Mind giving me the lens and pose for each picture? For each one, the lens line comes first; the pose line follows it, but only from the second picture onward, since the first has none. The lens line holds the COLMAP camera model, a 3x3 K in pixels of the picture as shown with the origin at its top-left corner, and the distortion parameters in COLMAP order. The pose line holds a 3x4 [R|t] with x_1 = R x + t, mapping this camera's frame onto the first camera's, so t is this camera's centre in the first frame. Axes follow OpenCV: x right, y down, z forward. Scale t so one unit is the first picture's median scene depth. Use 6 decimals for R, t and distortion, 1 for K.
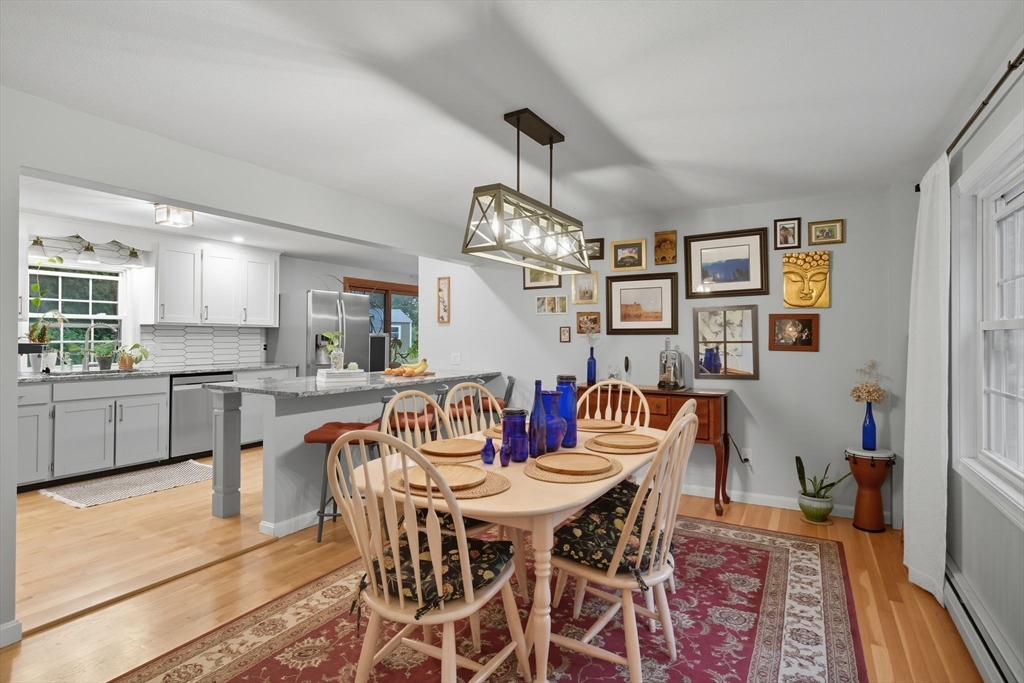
lens RADIAL K [[518.4, 0, 520.1], [0, 518.4, 334.0], [0, 0, 1]] dist [-0.004509, 0.000265]
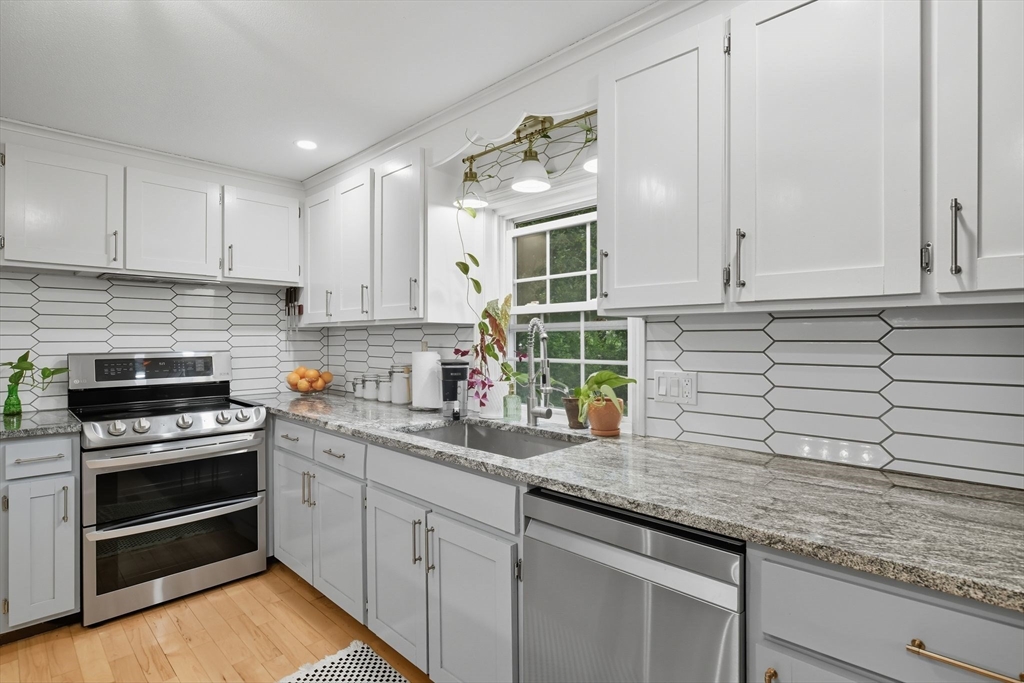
lens RADIAL K [[518.4, 0, 518.7], [0, 518.4, 340.0], [0, 0, 1]] dist [-0.004509, 0.000265]
pose [[-0.265778, -0.005159, -0.964021, -0.401682], [0.003481, 0.999974, -0.006312, -0.001451], [0.964028, -0.005033, -0.265753, 1.134773]]
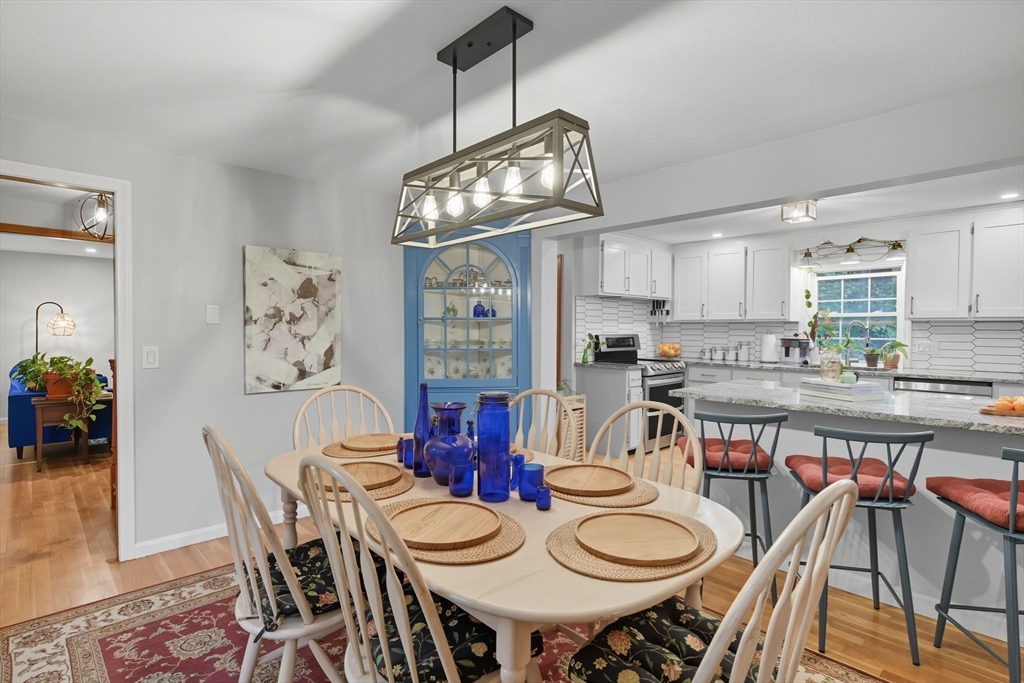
lens RADIAL K [[518.4, 0, 517.2], [0, 518.4, 341.6], [0, 0, 1]] dist [-0.004509, 0.000265]
pose [[-0.293965, 0.015596, -0.955689, 0.381414], [-0.001646, 0.999857, 0.016823, 0.004520], [0.955815, 0.006519, -0.293898, 0.677492]]
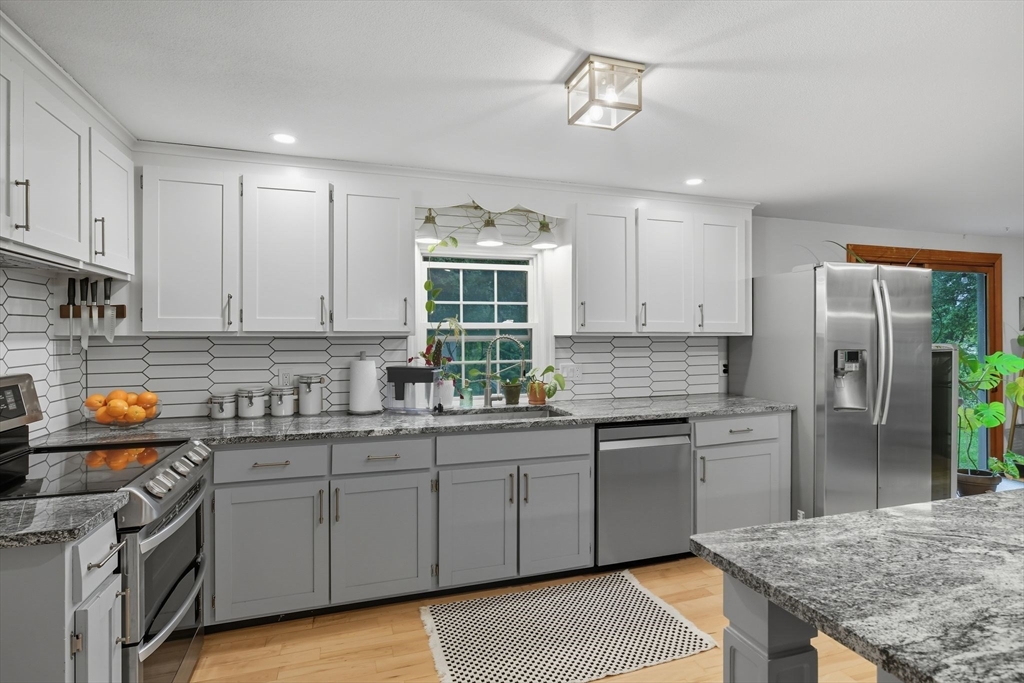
lens RADIAL K [[518.4, 0, 513.7], [0, 518.4, 338.7], [0, 0, 1]] dist [-0.004509, 0.000265]
pose [[0.739850, -0.004926, -0.672753, -0.371616], [0.009831, 0.999946, 0.003490, -0.019317], [0.672700, -0.009196, 0.739859, 0.537597]]
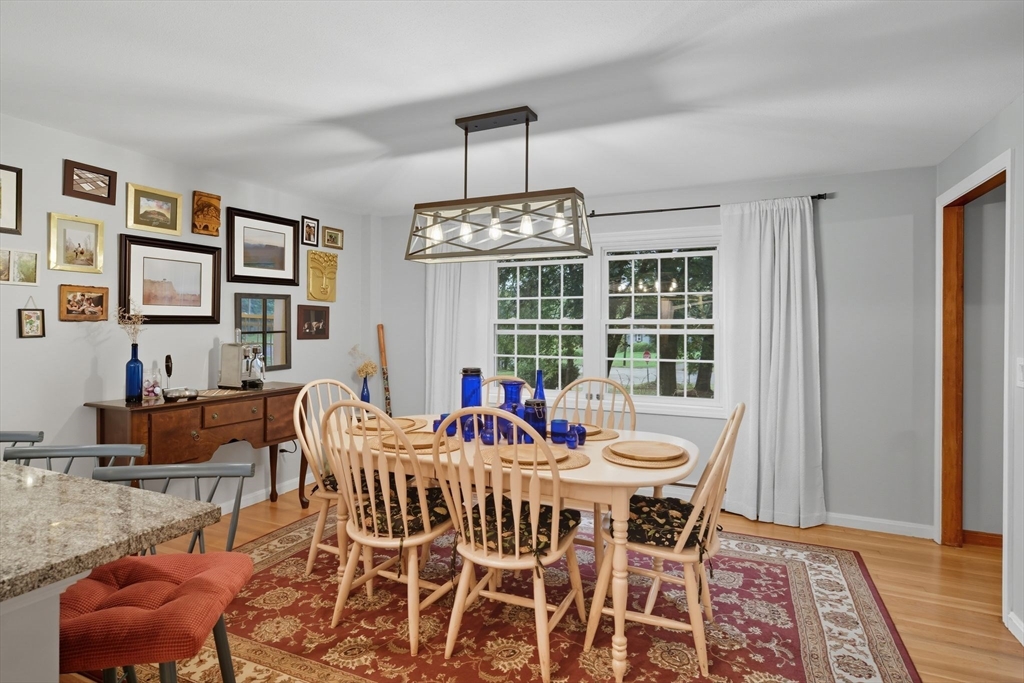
lens RADIAL K [[518.4, 0, 512.0], [0, 518.4, 330.7], [0, 0, 1]] dist [-0.004509, 0.000265]
pose [[-0.076835, -0.013362, 0.996954, -0.510507], [-0.009337, 0.999876, 0.012682, -0.002916], [-0.997000, -0.008334, -0.076950, 0.559345]]
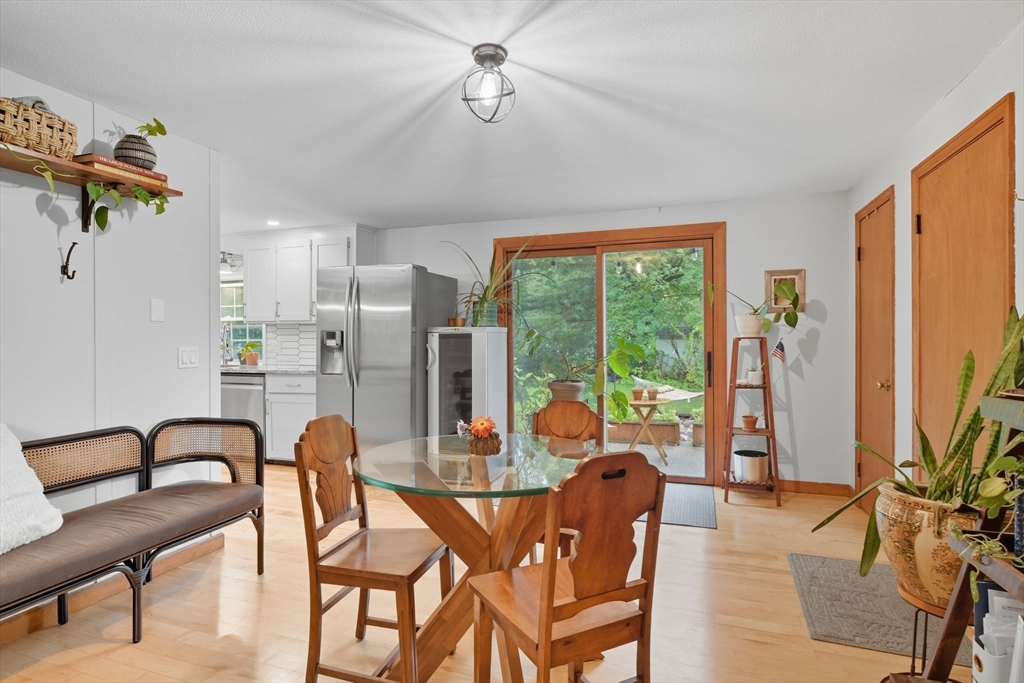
lens RADIAL K [[518.4, 0, 514.5], [0, 518.4, 338.5], [0, 0, 1]] dist [-0.004509, 0.000265]
pose [[0.171880, -0.003606, -0.985111, 0.458697], [0.006430, 0.999976, -0.002539, 0.019060], [0.985097, -0.005898, 0.171899, 1.483116]]
